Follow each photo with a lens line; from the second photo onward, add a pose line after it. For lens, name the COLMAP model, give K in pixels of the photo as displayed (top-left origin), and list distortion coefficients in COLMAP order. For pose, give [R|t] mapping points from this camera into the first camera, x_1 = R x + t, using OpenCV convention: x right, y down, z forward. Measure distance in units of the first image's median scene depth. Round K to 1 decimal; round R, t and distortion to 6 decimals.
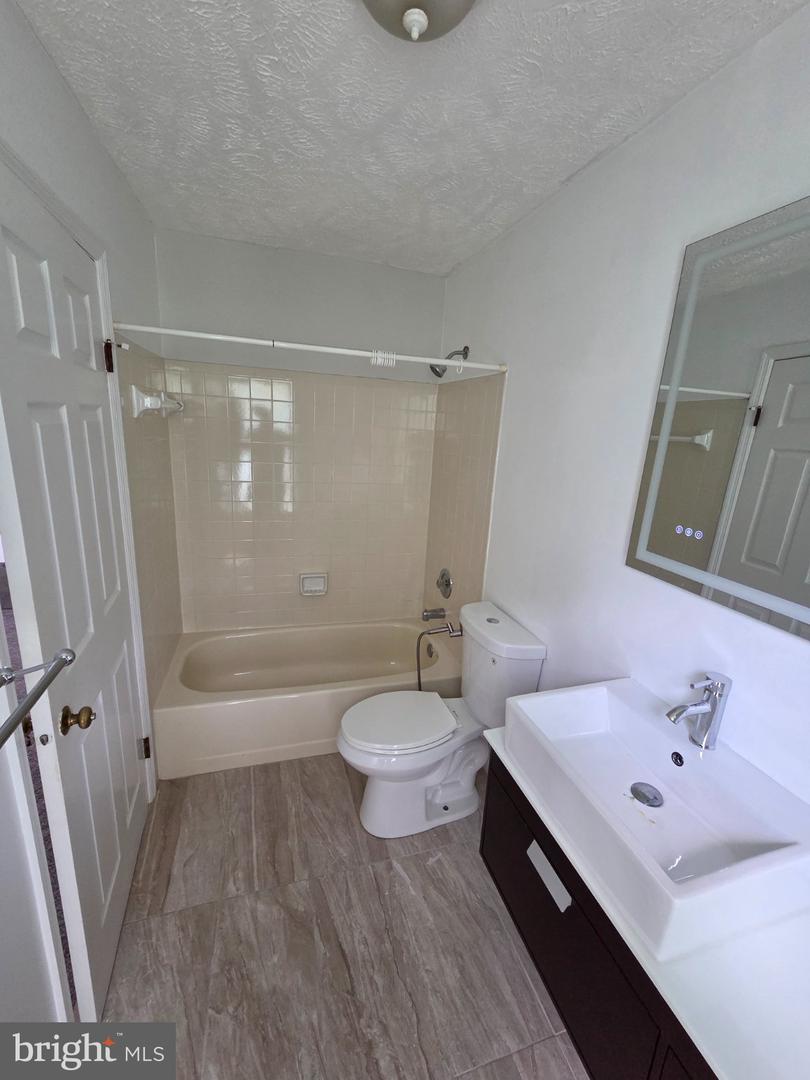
lens RADIAL K [[442.8, 0, 406.2], [0, 442.8, 537.9], [0, 0, 1]] dist [0.000078, 0.000180]
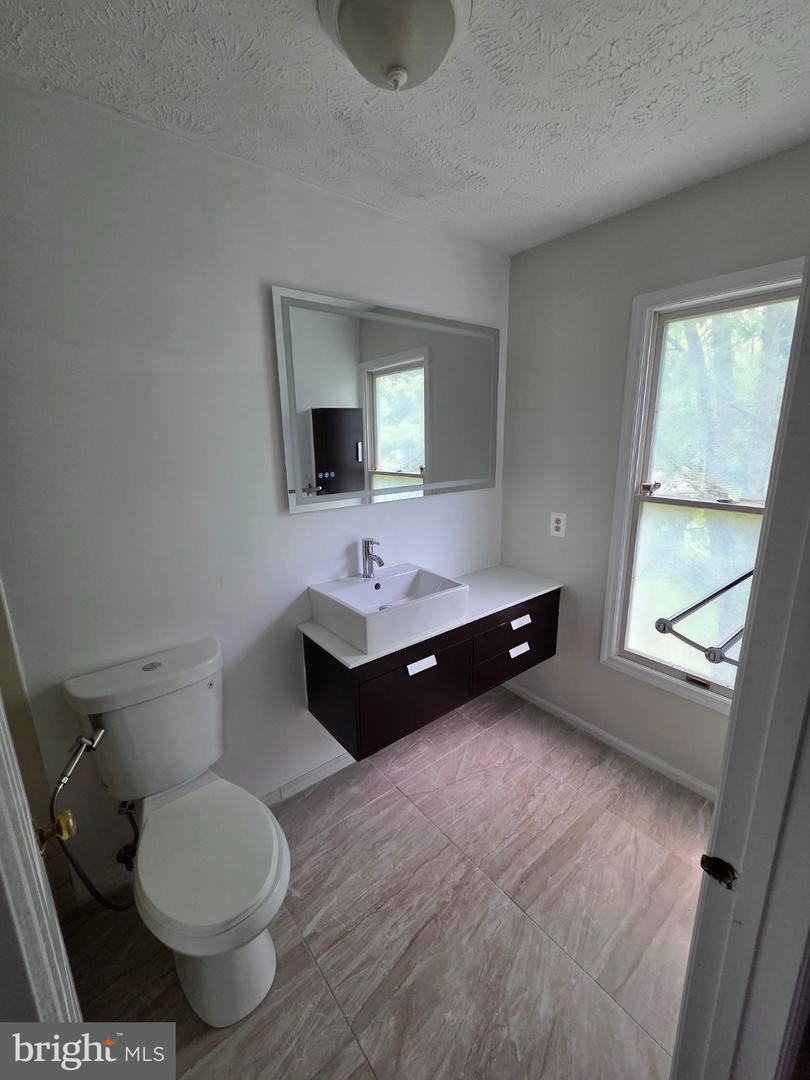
lens RADIAL K [[442.8, 0, 406.2], [0, 442.8, 537.9], [0, 0, 1]] dist [0.000078, 0.000180]
pose [[-0.368919, -0.264909, 0.890911, -0.785096], [0.223658, 0.905057, 0.361730, -0.257836], [-0.902151, 0.332708, -0.274644, 0.976631]]
